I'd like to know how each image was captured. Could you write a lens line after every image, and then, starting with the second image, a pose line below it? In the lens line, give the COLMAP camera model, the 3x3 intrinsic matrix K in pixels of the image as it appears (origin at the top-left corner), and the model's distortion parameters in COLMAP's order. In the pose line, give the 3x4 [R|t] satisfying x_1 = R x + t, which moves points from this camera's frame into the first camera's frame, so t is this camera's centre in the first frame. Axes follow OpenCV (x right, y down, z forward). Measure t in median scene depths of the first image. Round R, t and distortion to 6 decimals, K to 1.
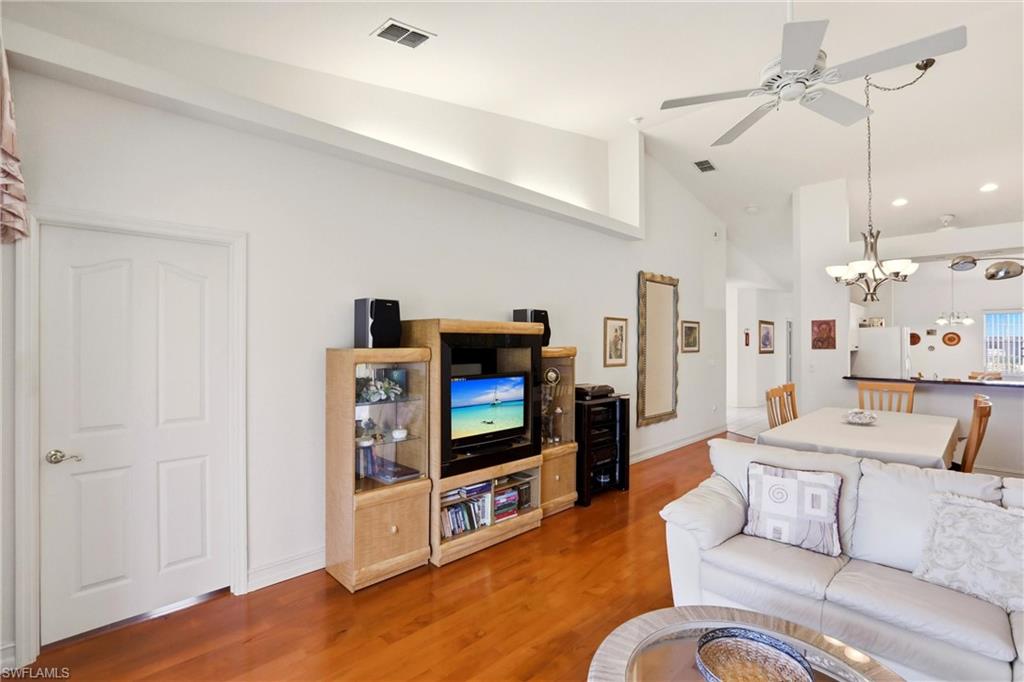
lens RADIAL K [[474.2, 0, 517.7], [0, 474.2, 335.2], [0, 0, 1]] dist [-0.034004, 0.012375]
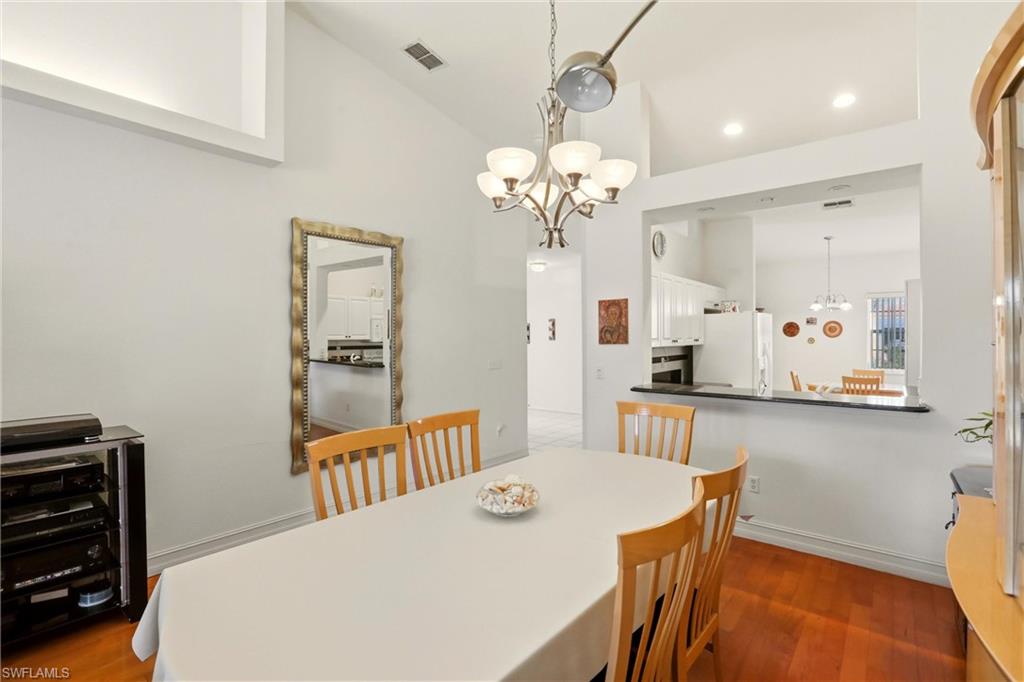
lens RADIAL K [[474.2, 0, 515.1], [0, 474.2, 338.9], [0, 0, 1]] dist [-0.034004, 0.012375]
pose [[0.995933, -0.008951, 0.089652, 0.454033], [0.007421, 0.999821, 0.017382, 0.010313], [-0.089792, -0.016646, 0.995821, 0.348471]]
